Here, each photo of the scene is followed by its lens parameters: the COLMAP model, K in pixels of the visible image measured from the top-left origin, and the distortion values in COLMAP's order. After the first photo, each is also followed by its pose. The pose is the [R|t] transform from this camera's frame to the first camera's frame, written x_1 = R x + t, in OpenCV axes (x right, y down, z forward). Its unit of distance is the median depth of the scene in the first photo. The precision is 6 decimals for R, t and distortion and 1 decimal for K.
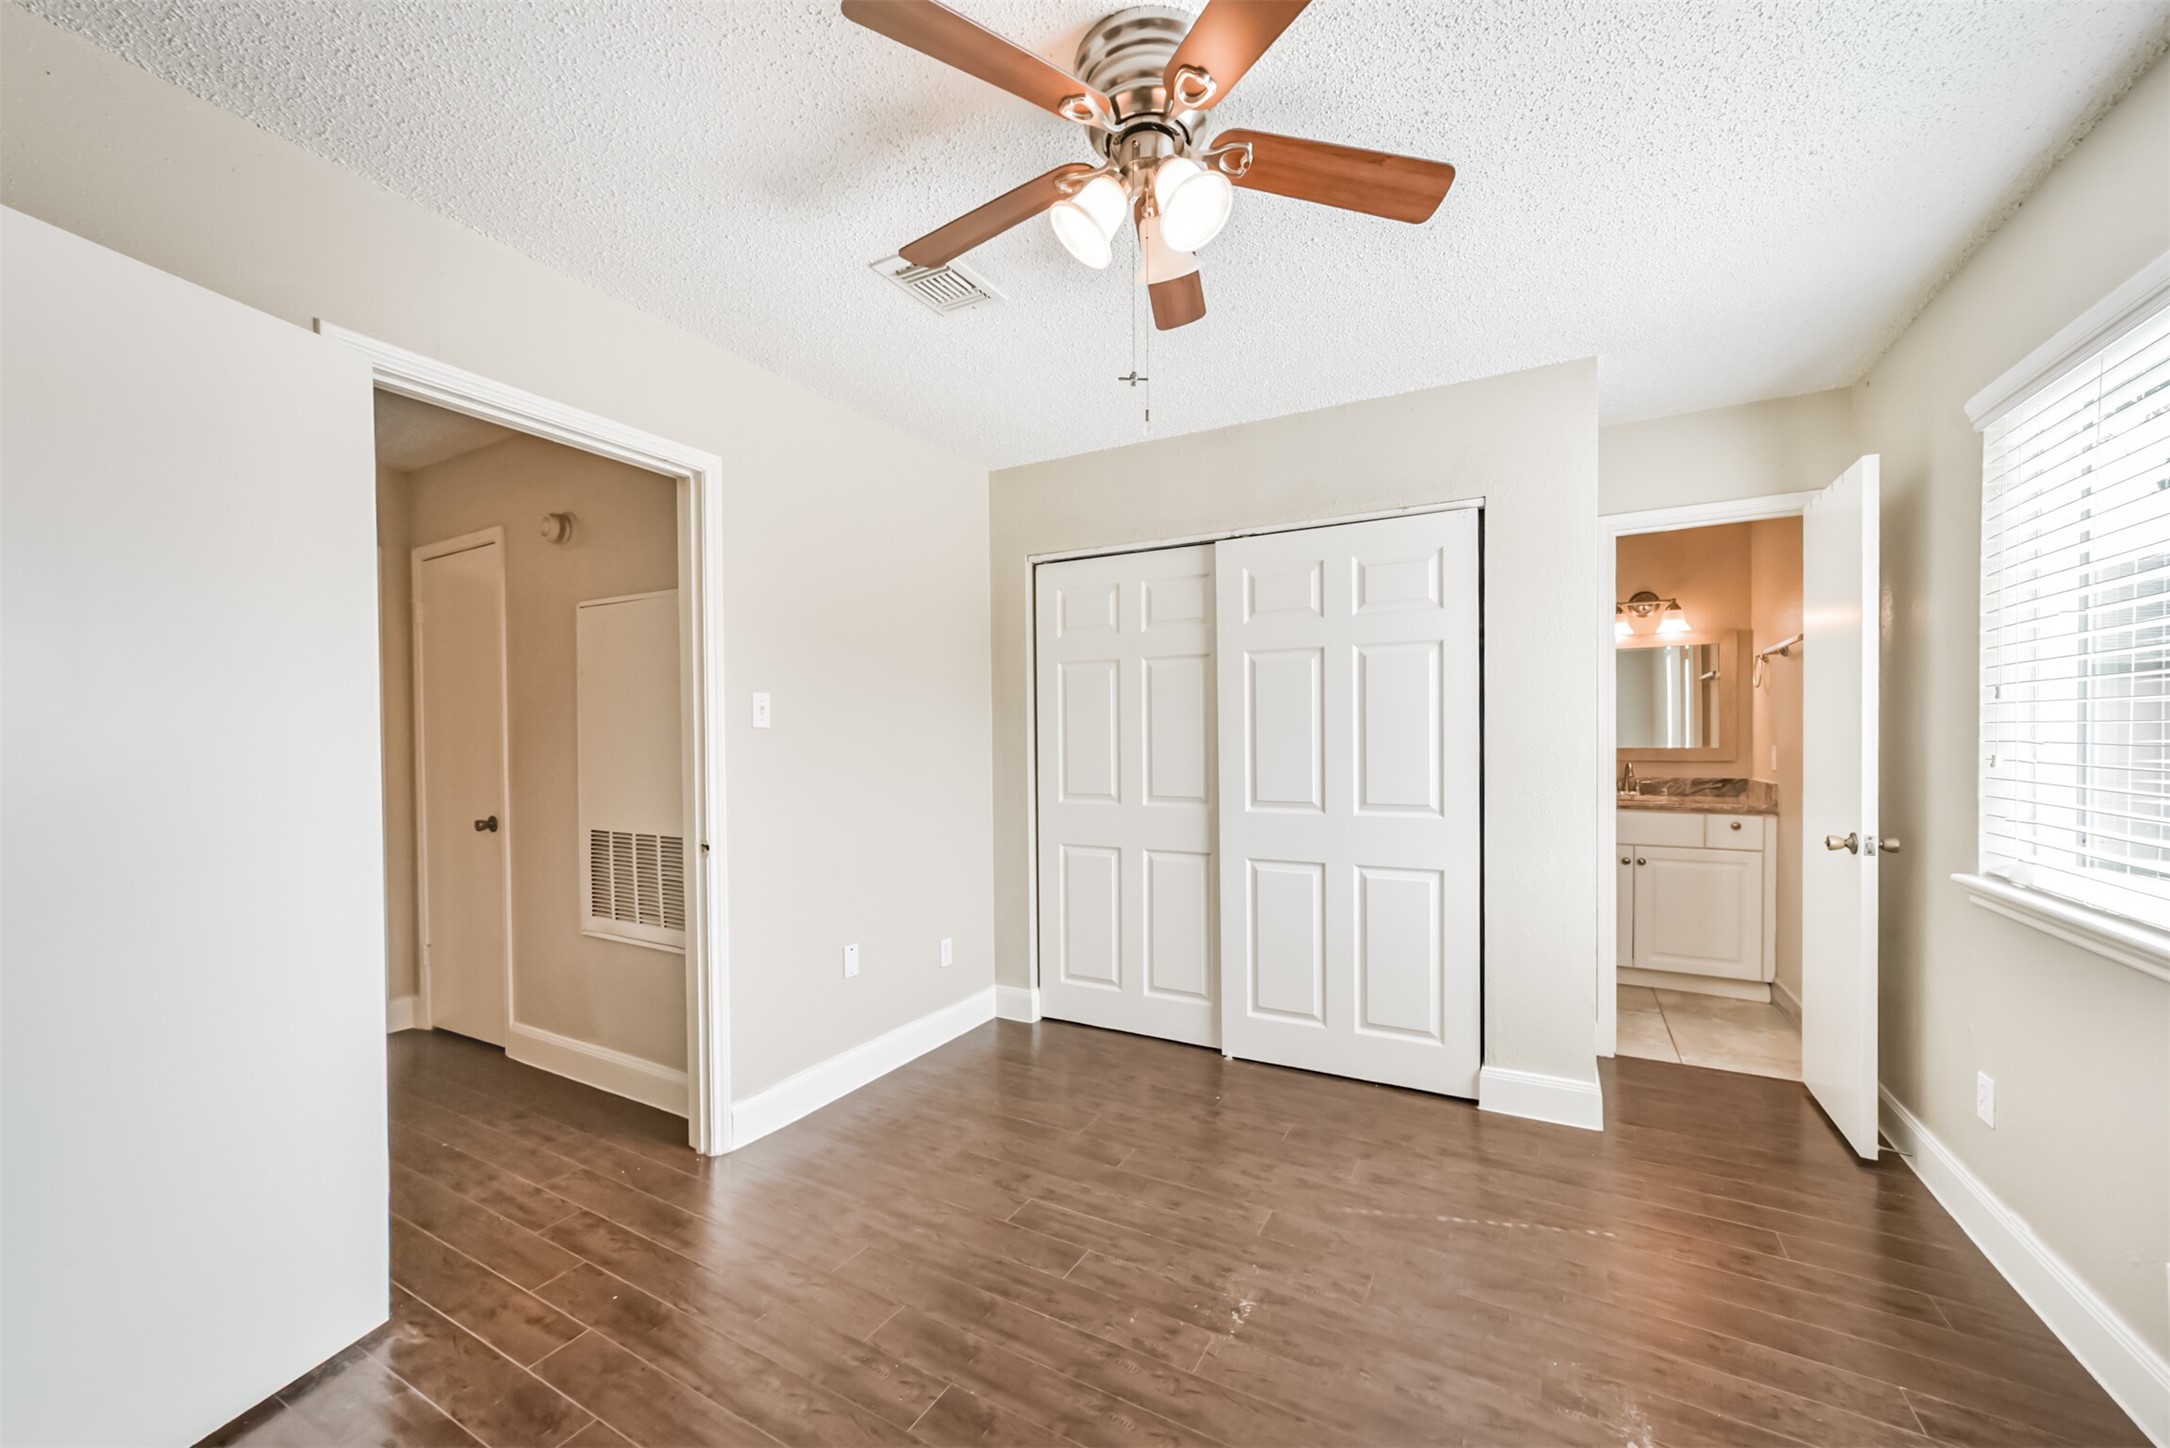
lens RADIAL K [[825.4, 0, 1075.9], [0, 825.4, 741.6], [0, 0, 1]] dist [-0.001035, -0.000110]
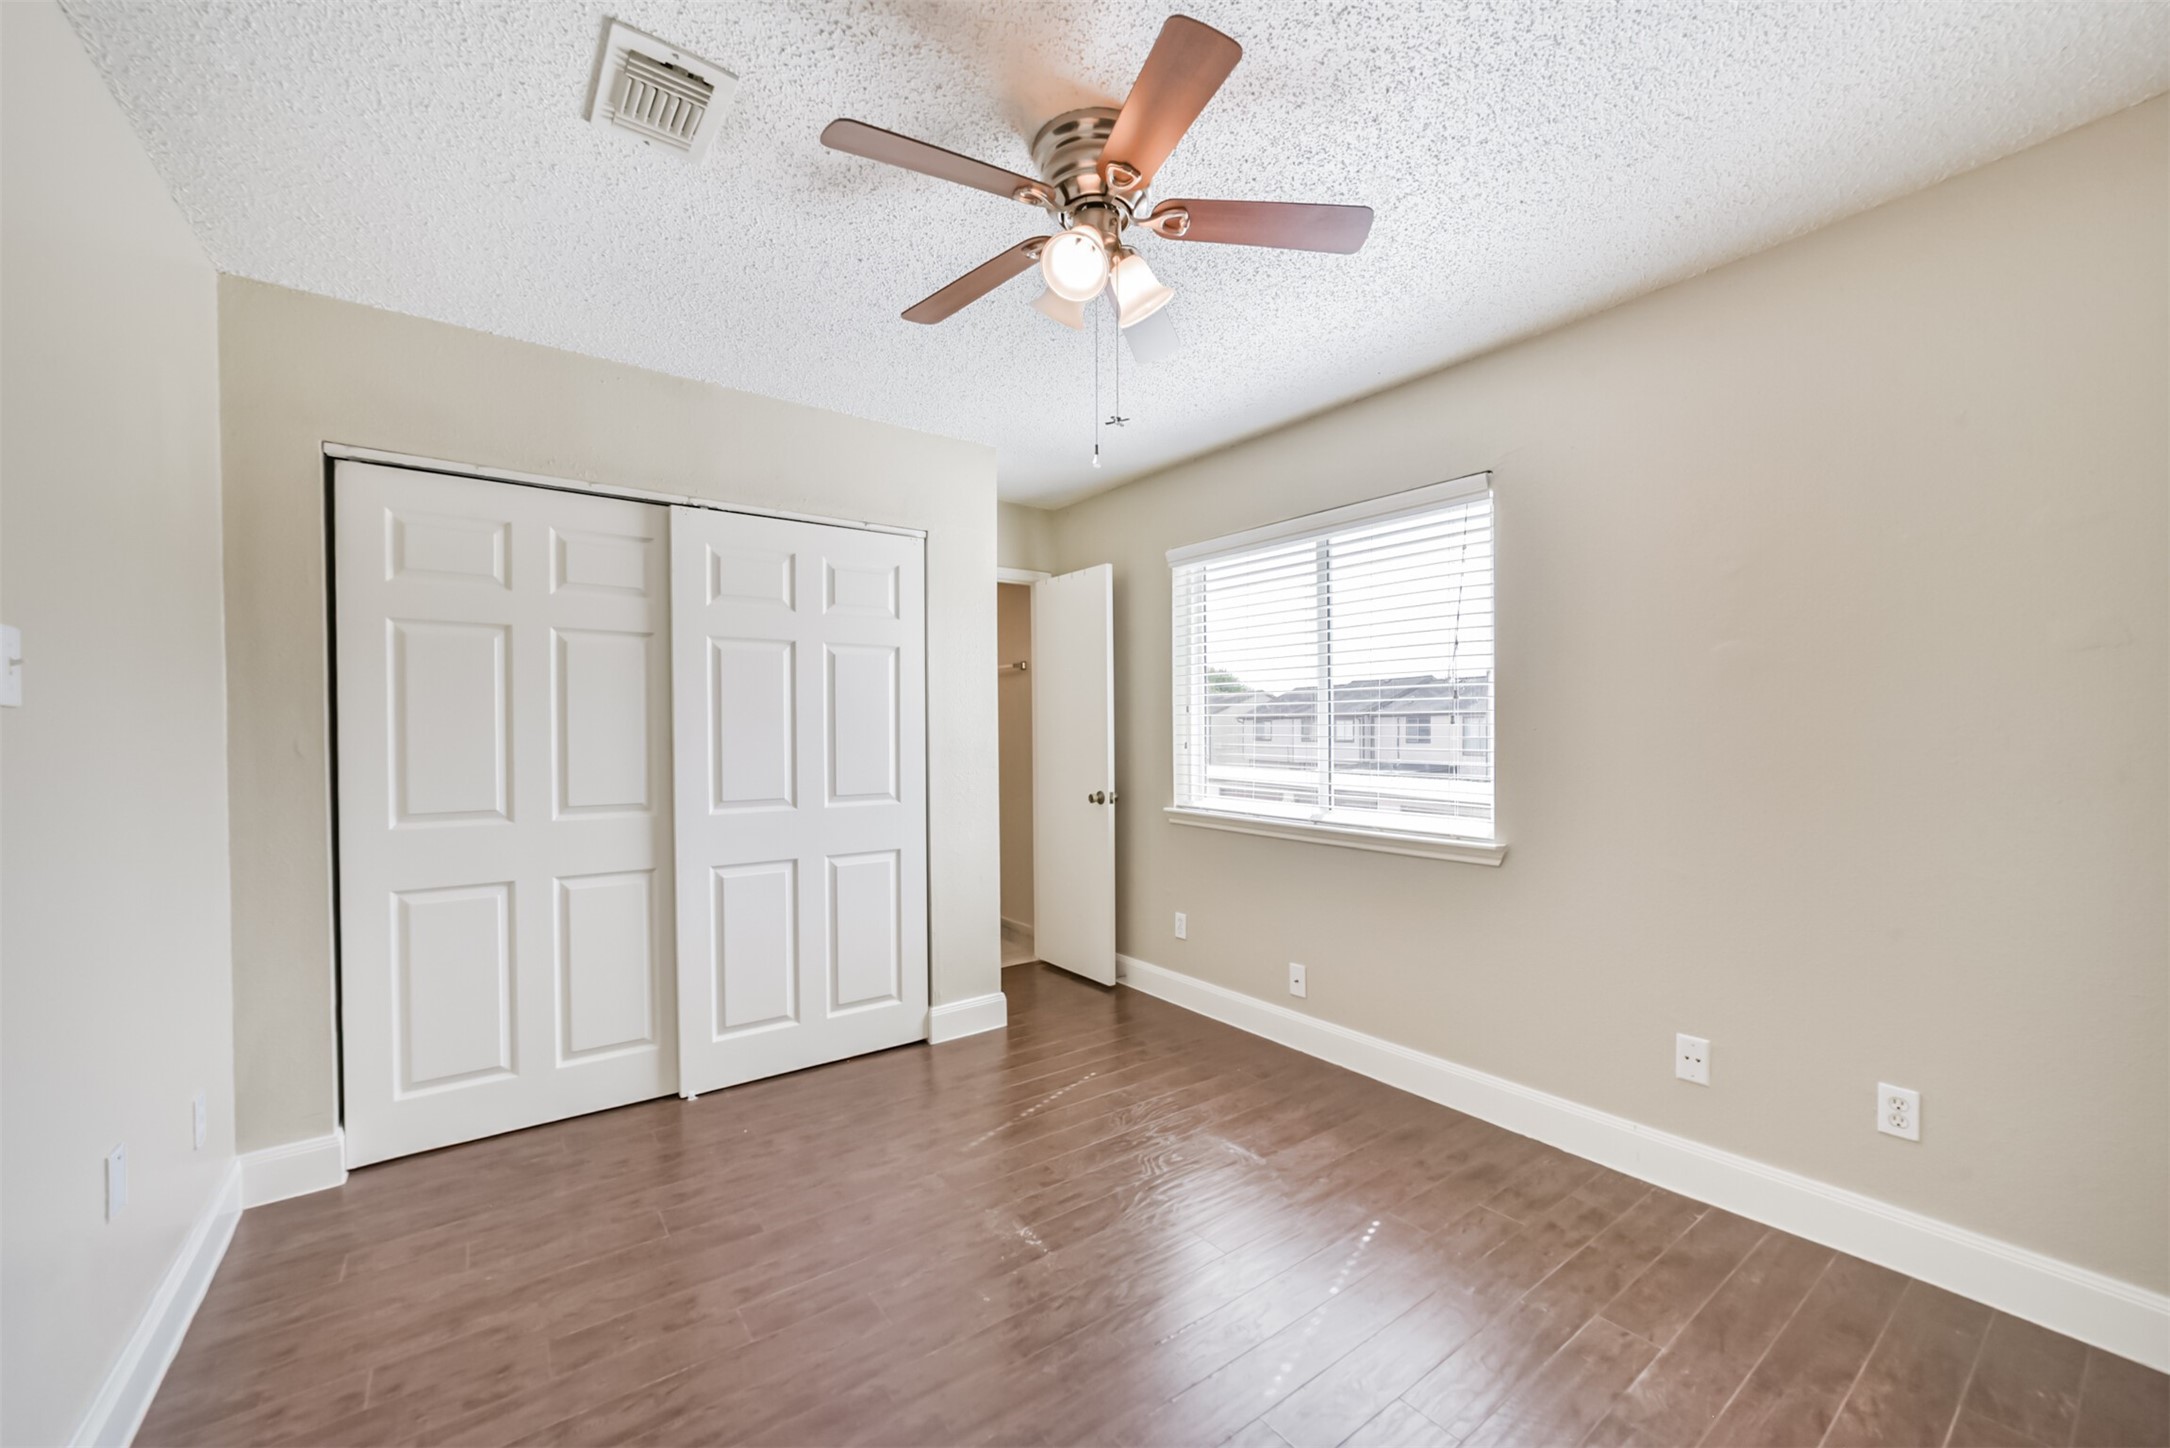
lens RADIAL K [[846.4, 0, 1090.6], [0, 846.4, 724.8], [0, 0, 1]] dist [-0.020234, 0.009768]
pose [[0.419320, 0.011725, 0.907763, -0.484639], [0.004483, 0.999878, -0.014986, 0.003092], [-0.907827, 0.010354, 0.419216, 0.255826]]
